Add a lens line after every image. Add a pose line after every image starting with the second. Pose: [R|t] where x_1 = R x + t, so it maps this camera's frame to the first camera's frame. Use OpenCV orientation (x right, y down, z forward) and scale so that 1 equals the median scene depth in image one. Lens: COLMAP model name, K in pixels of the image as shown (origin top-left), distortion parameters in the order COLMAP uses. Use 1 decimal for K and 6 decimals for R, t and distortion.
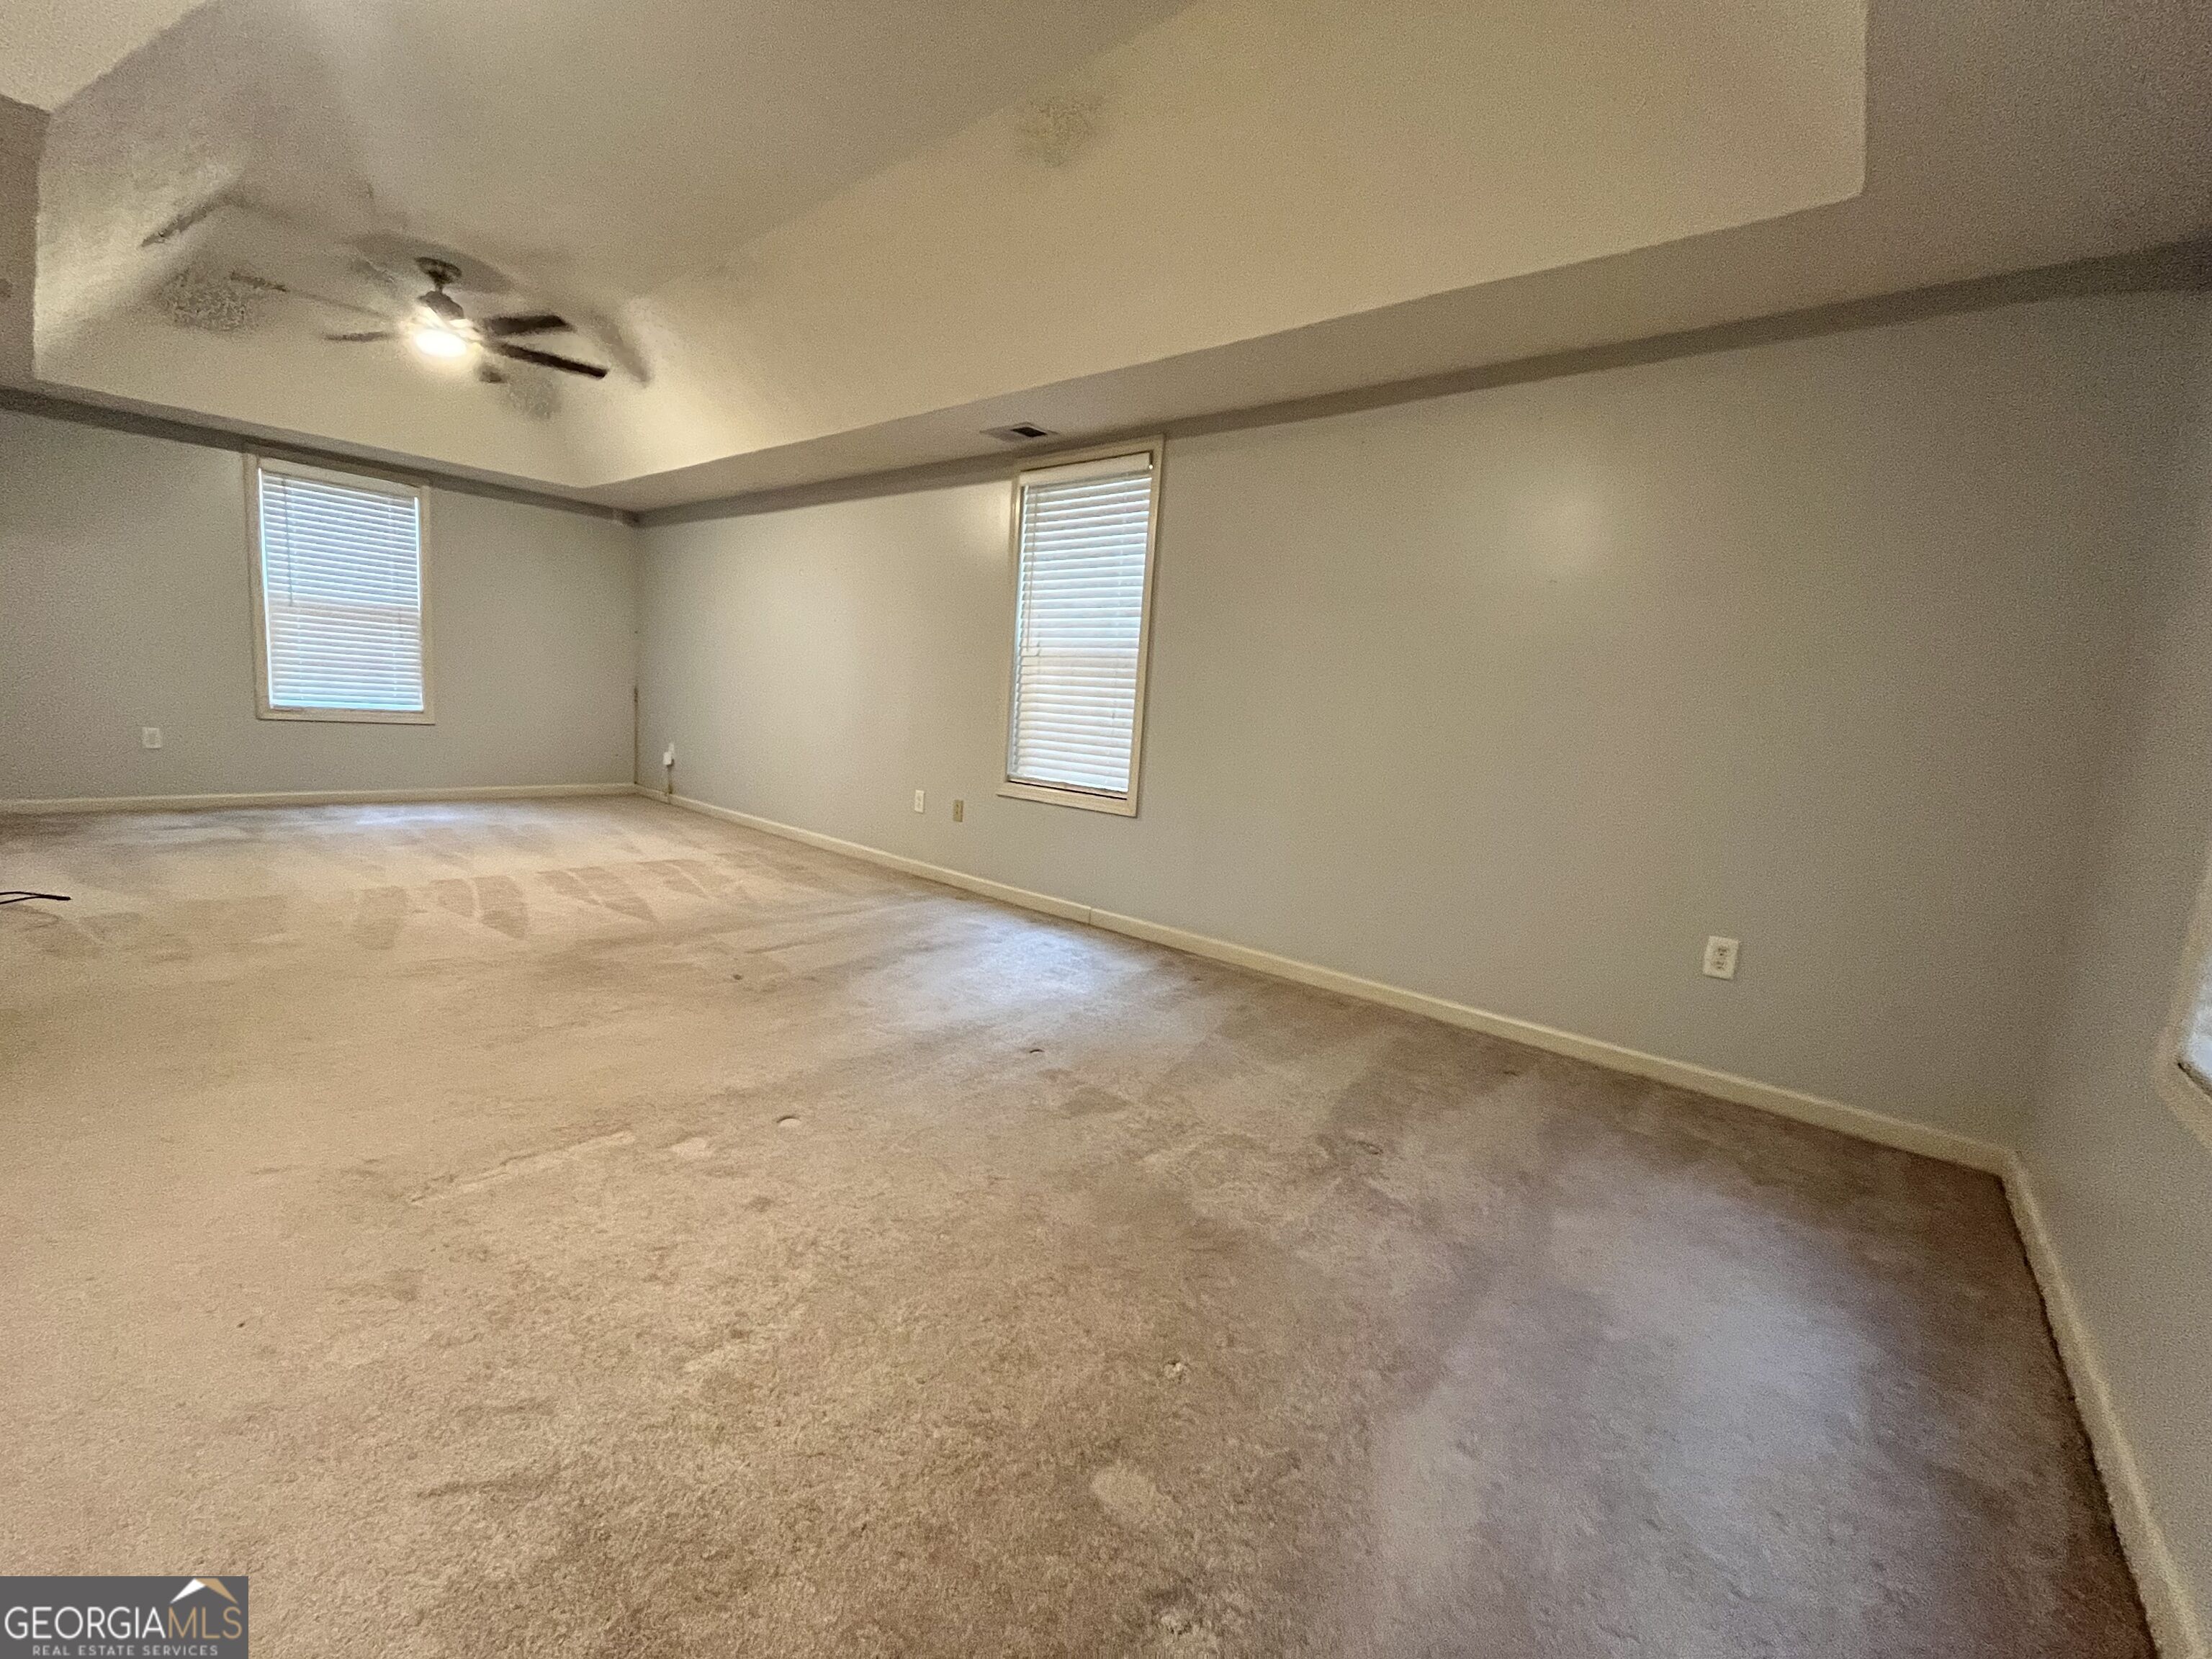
lens RADIAL K [[892.5, 0, 1106.0], [0, 892.5, 829.5], [0, 0, 1]] dist [0.000456, 0.000032]
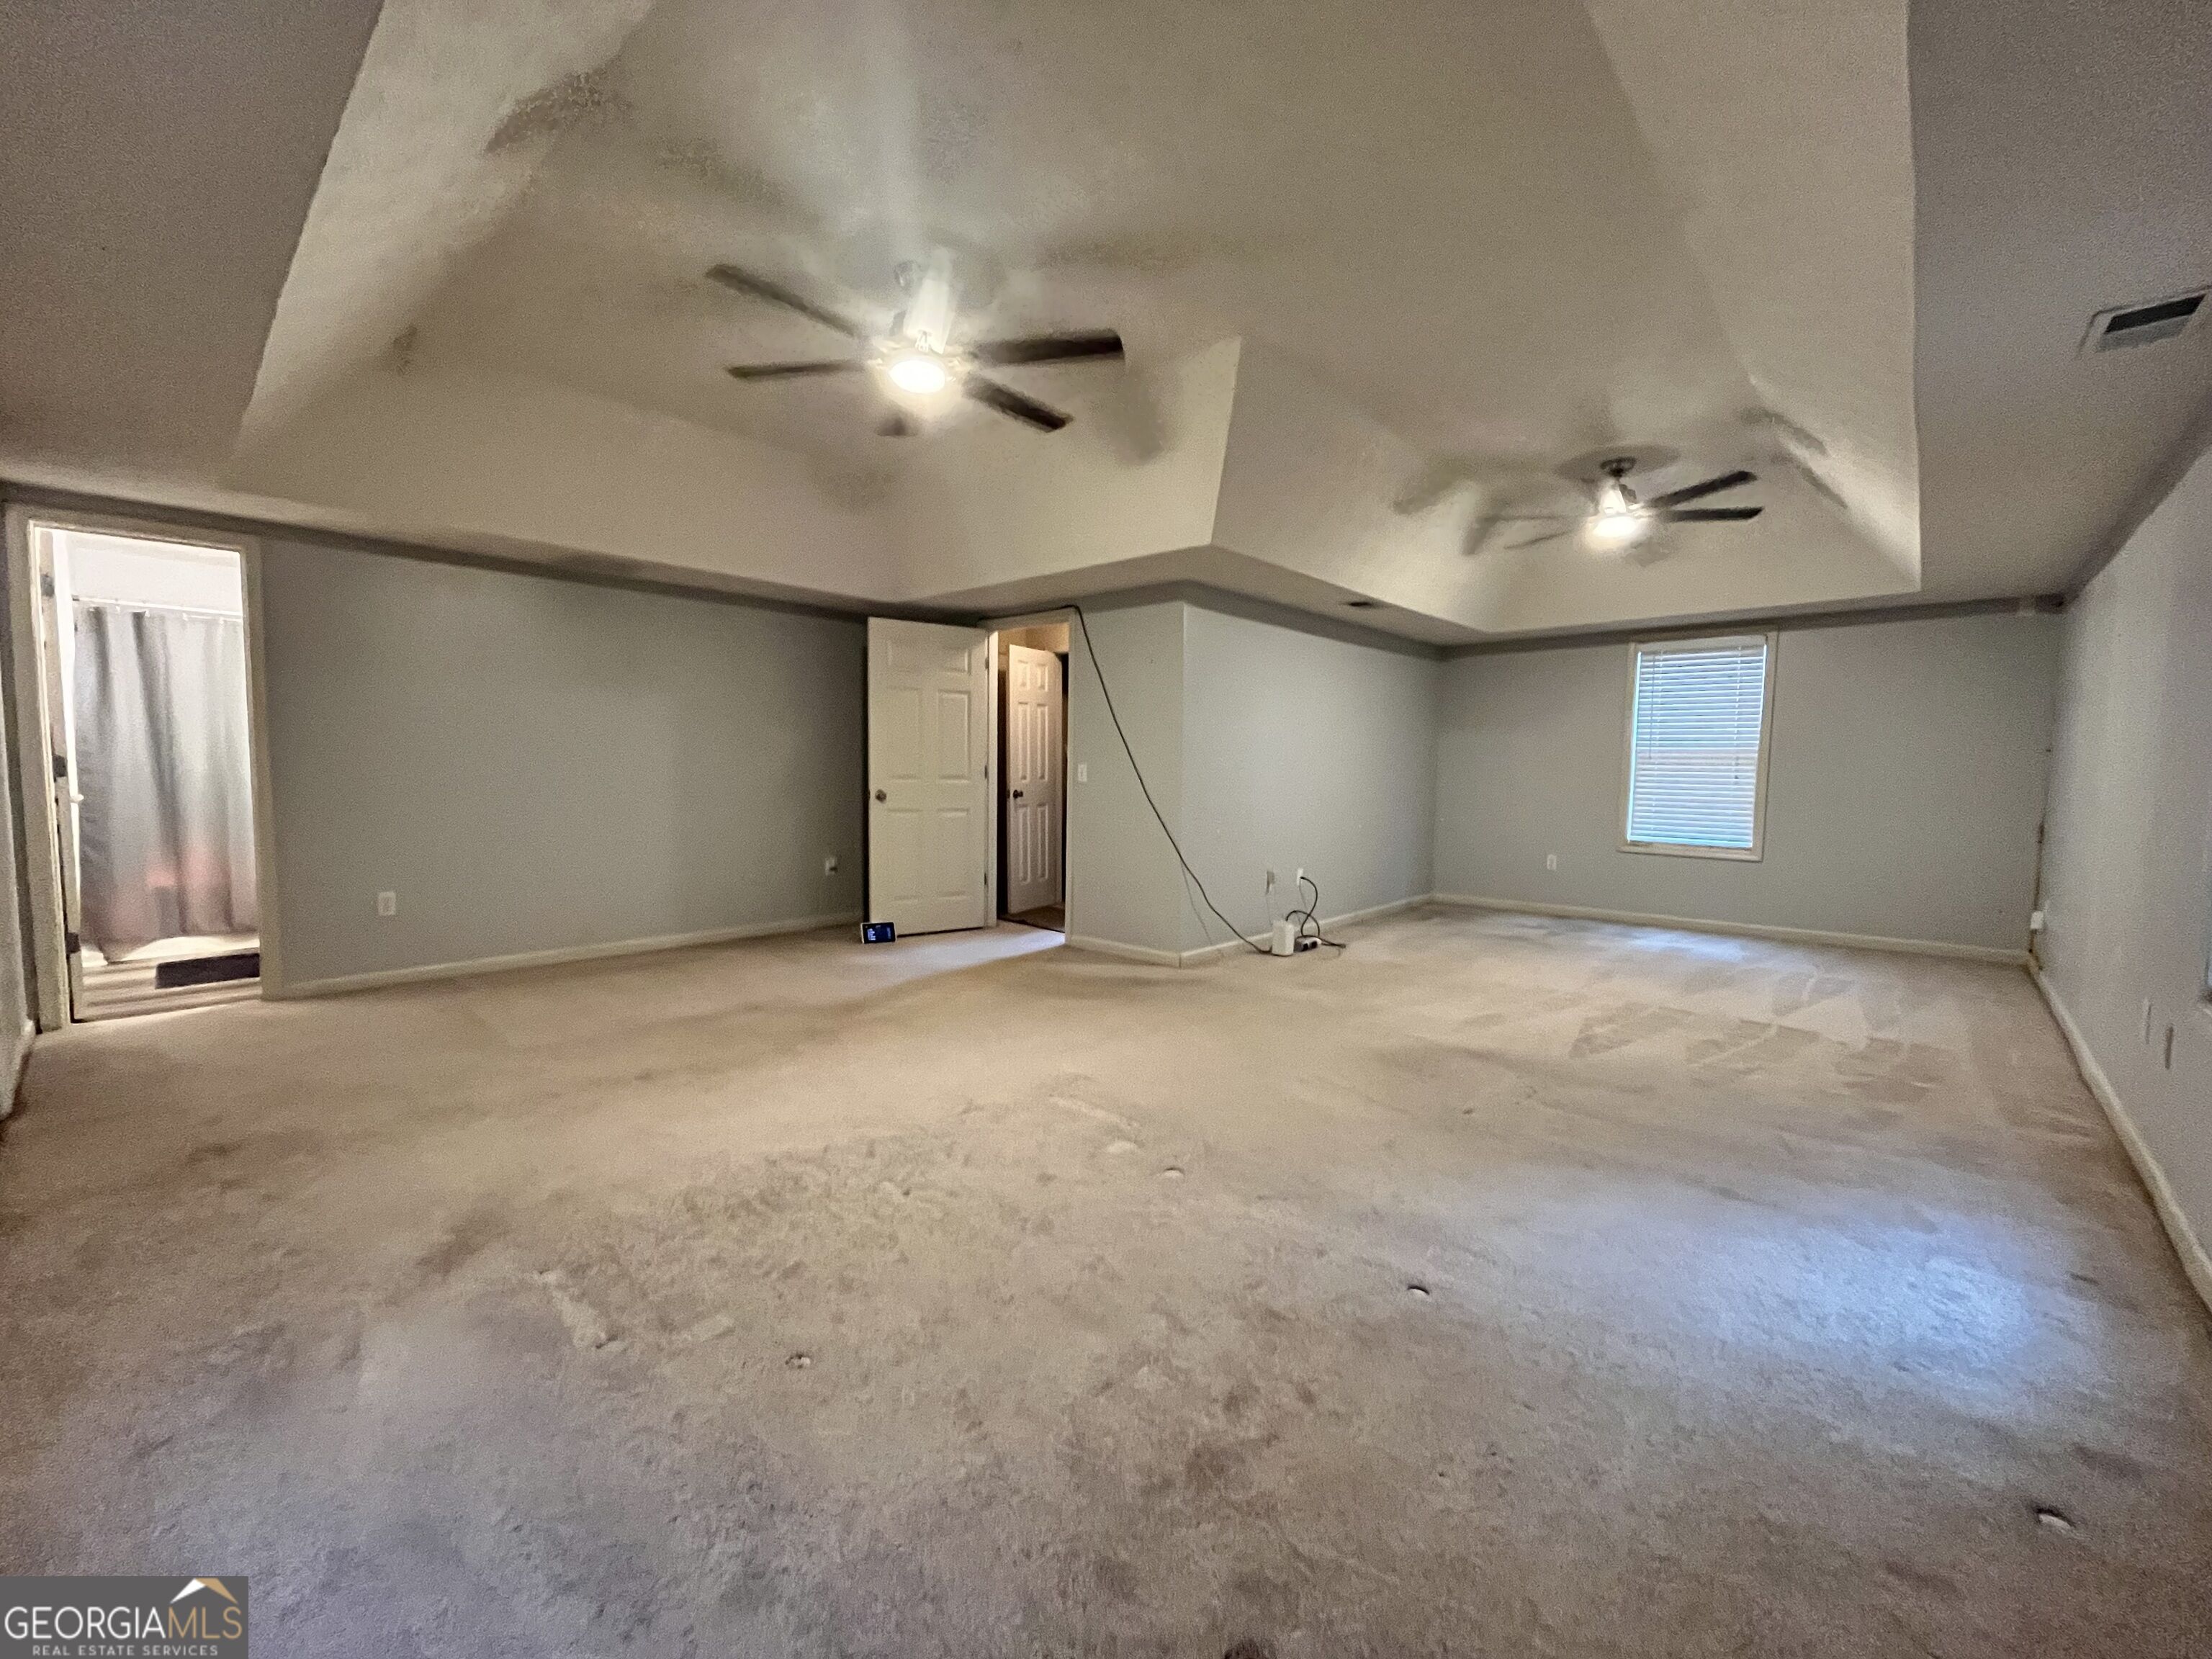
lens RADIAL K [[901.3, 0, 1114.2], [0, 901.3, 824.6], [0, 0, 1]] dist [-0.000479, 0.000109]
pose [[-0.034823, -0.011200, -0.999331, 0.355974], [-0.158998, 0.987263, -0.005525, -0.045020], [0.986665, 0.158699, -0.036160, 0.378878]]
